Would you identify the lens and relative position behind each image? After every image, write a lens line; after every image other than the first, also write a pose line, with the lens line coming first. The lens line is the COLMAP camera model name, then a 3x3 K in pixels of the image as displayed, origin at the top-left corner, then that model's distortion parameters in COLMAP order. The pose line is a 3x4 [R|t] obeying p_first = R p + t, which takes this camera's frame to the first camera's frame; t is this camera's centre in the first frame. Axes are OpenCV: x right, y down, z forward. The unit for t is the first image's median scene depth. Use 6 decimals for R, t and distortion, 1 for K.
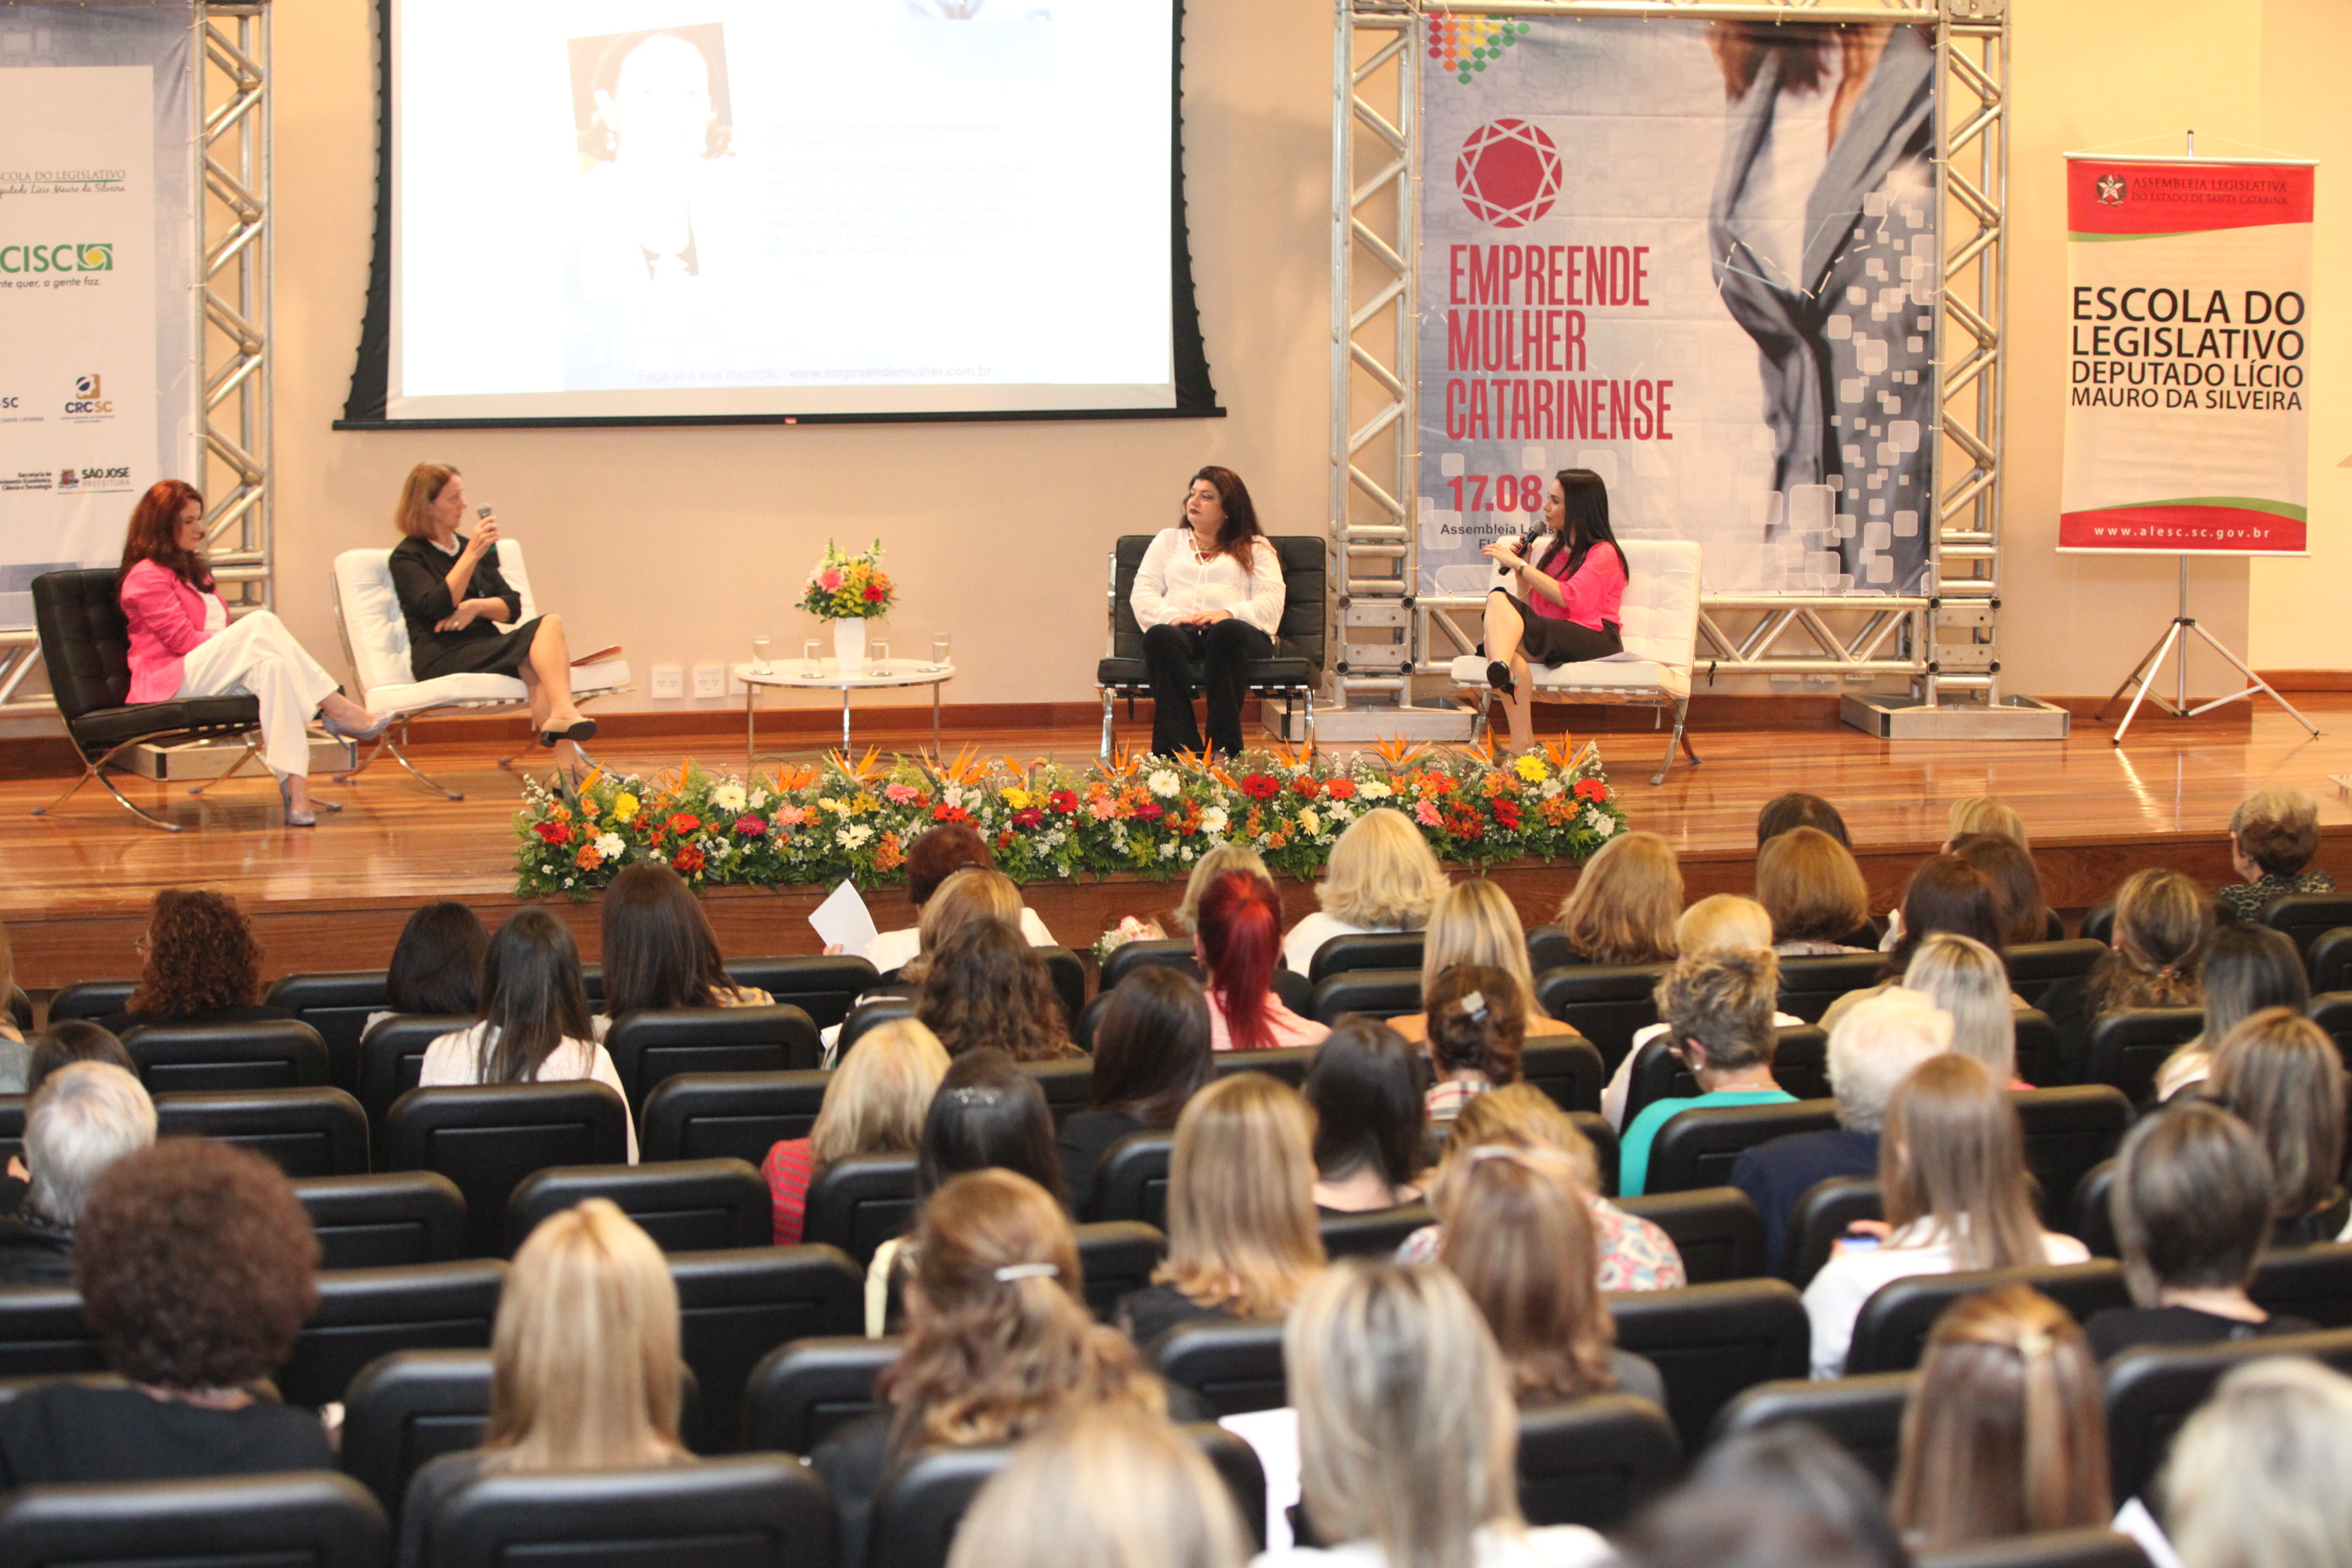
lens RADIAL K [[4677.4, 0, 1016.9], [0, 4677.4, 912.9], [0, 0, 1]] dist [-0.278362, -0.258533]
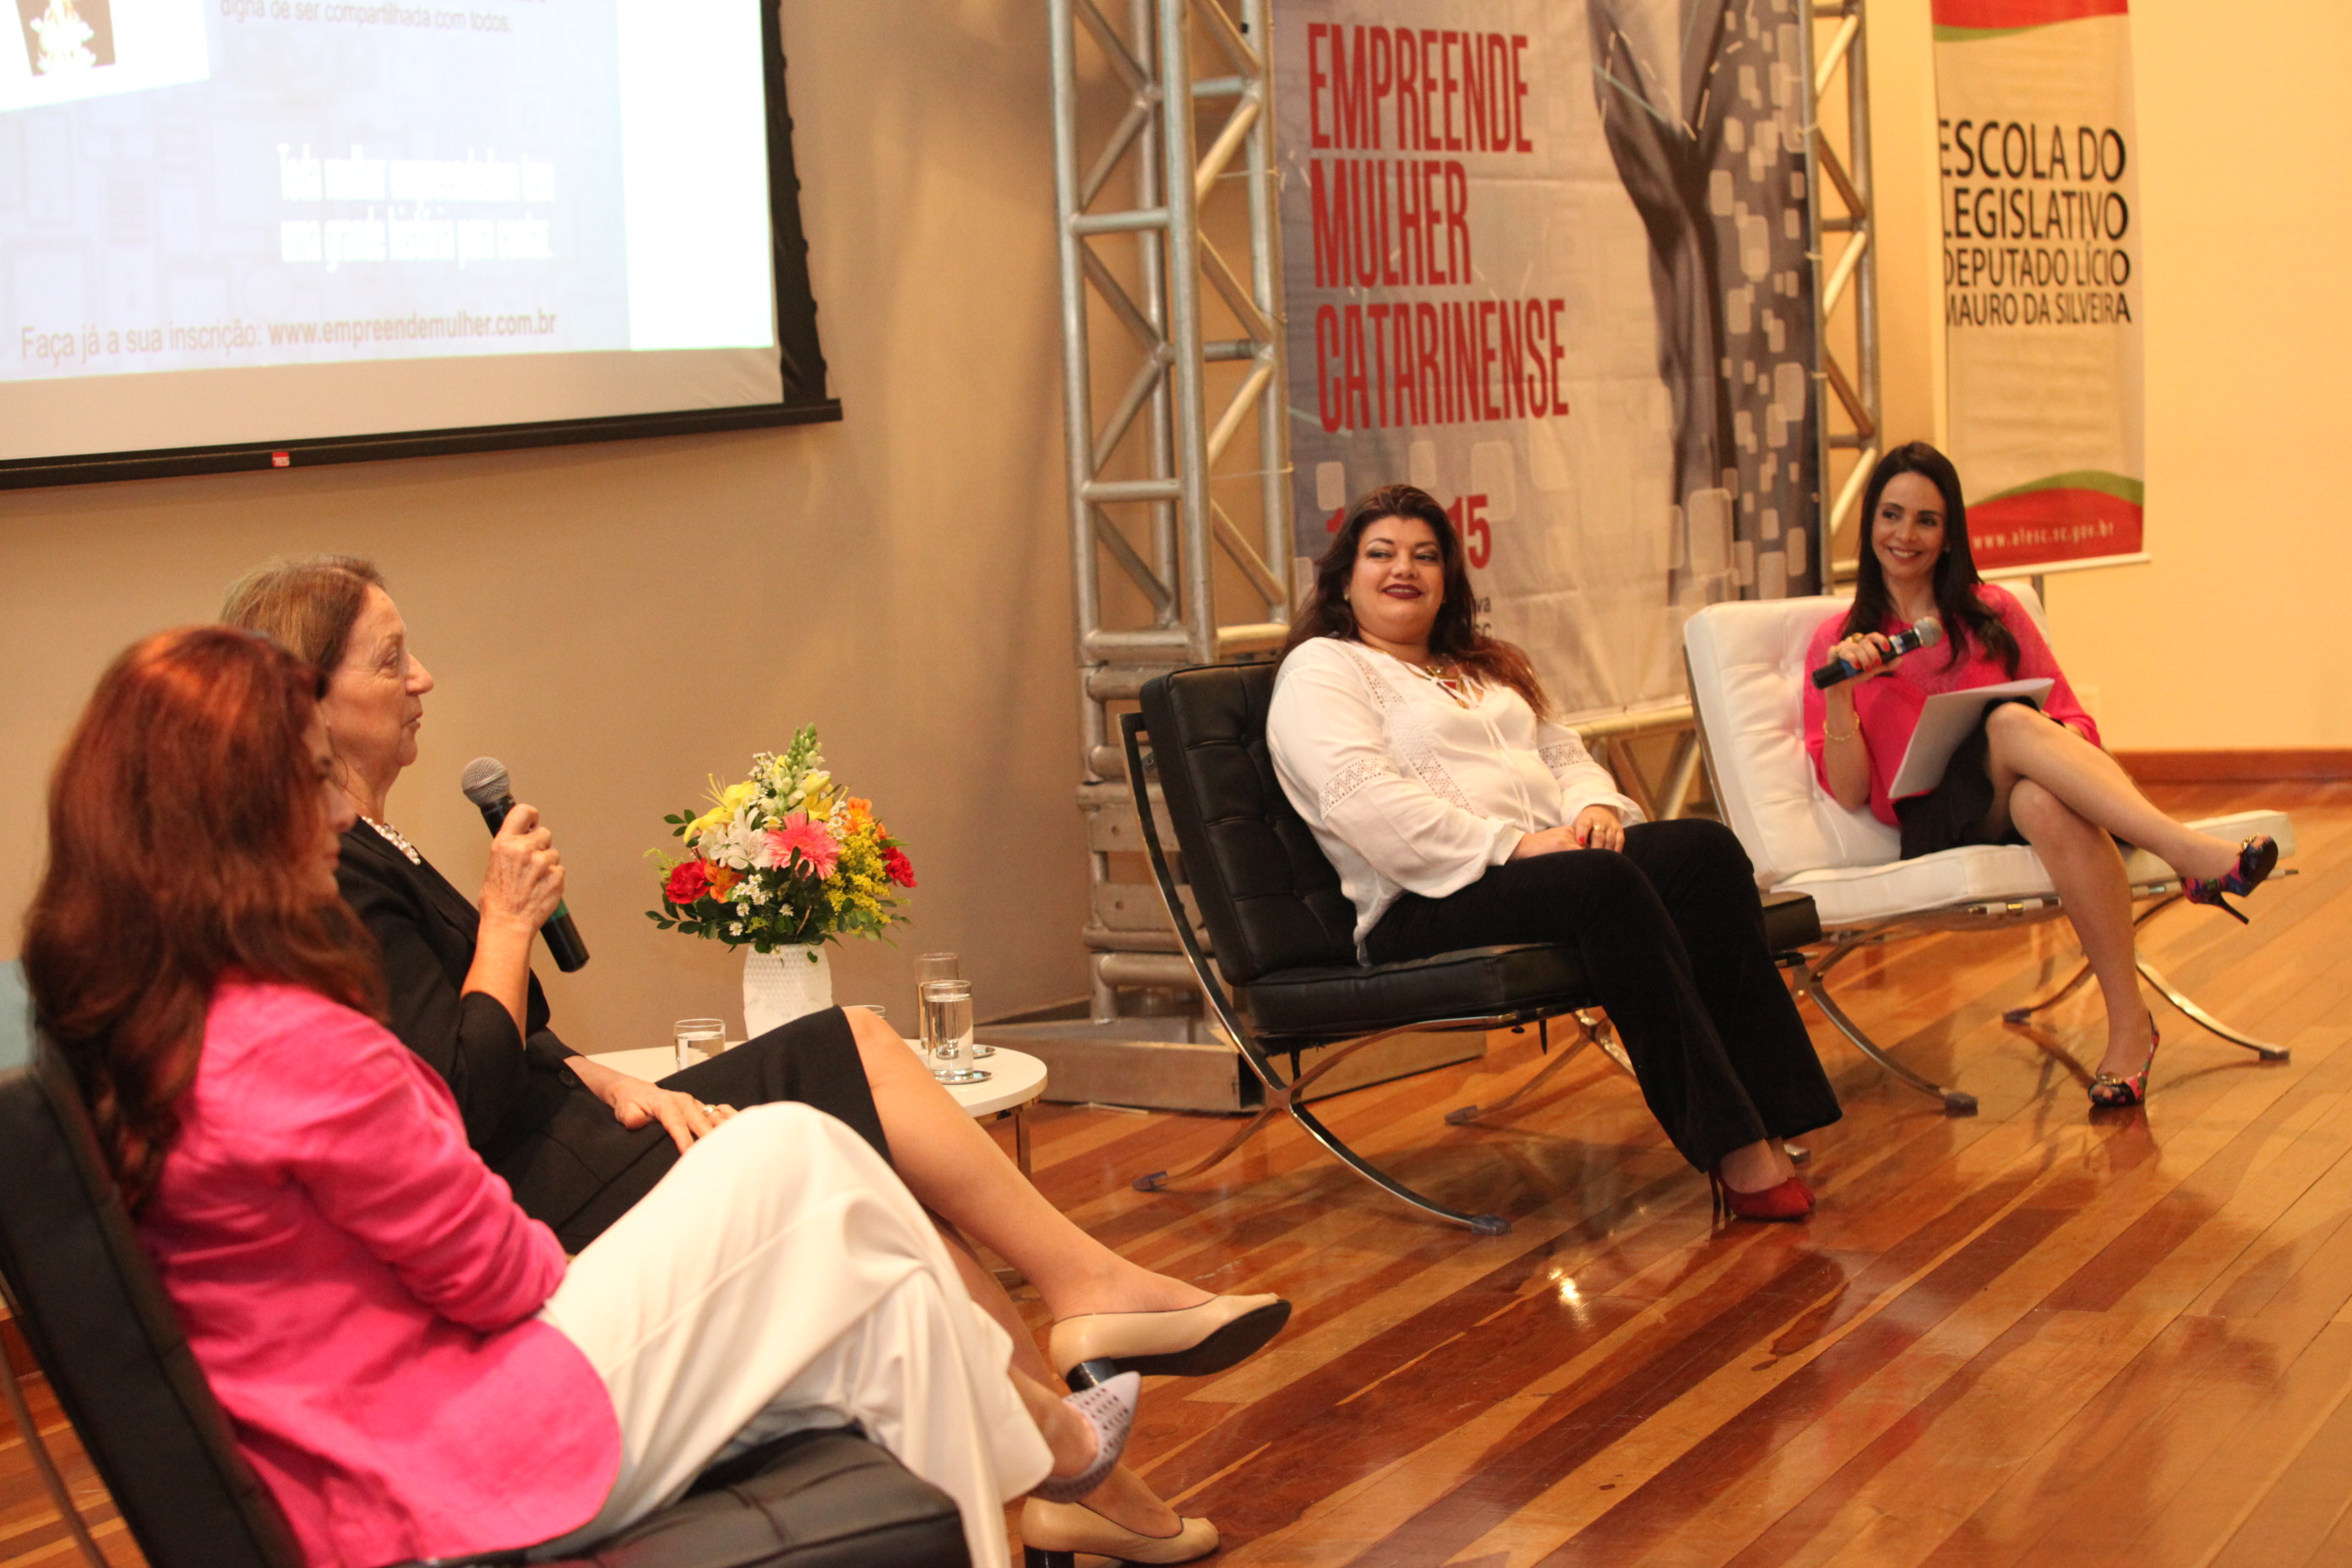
lens RADIAL K [[4920.7, 0, 1175.1], [0, 4920.7, 1014.7], [0, 0, 1]] dist [-0.294809, -0.066001]
pose [[0.622901, -0.131312, 0.771201, -0.310150], [0.158140, 0.986596, 0.040257, -0.065850], [-0.766150, 0.096882, 0.635317, 0.701616]]
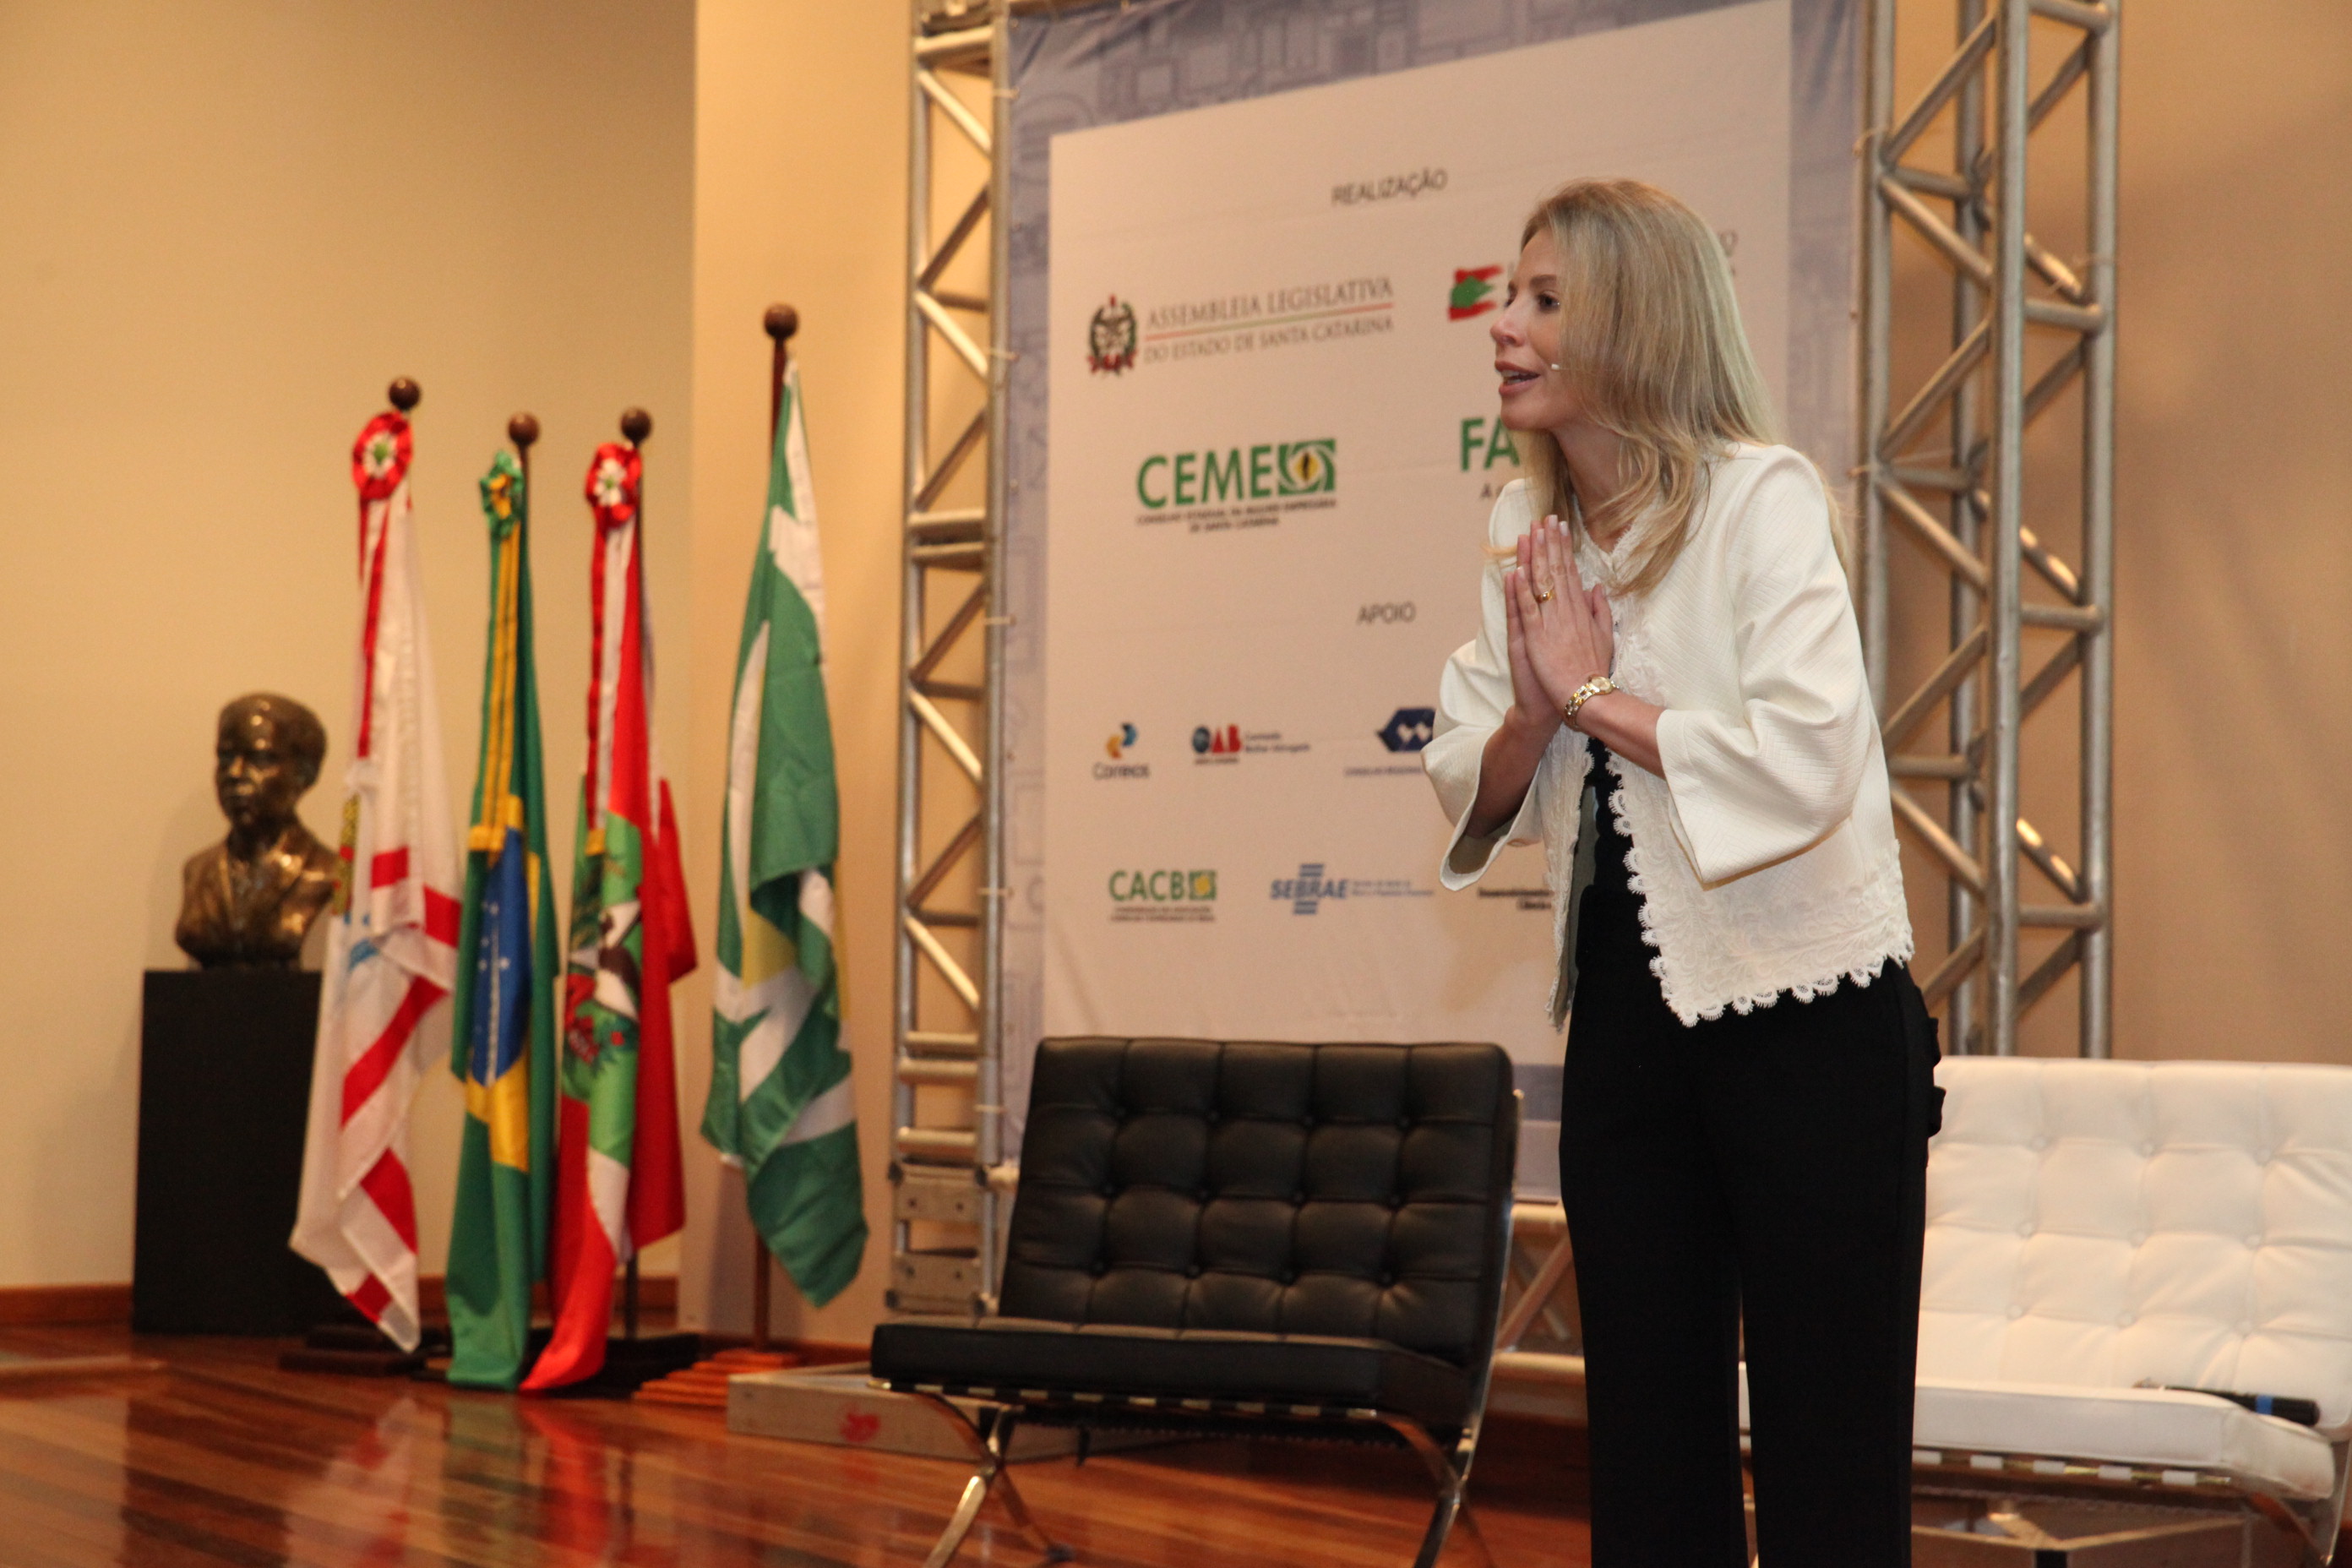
lens RADIAL K [[4397.8, 0, 1161.1], [0, 4397.8, 805.7], [0, 0, 1]] dist [0.192714, 0.192430]
pose [[0.318716, -0.025783, -0.947500, 0.194435], [-0.150368, 0.985596, -0.077400, -0.055800], [0.935847, 0.167142, 0.310248, 0.749694]]
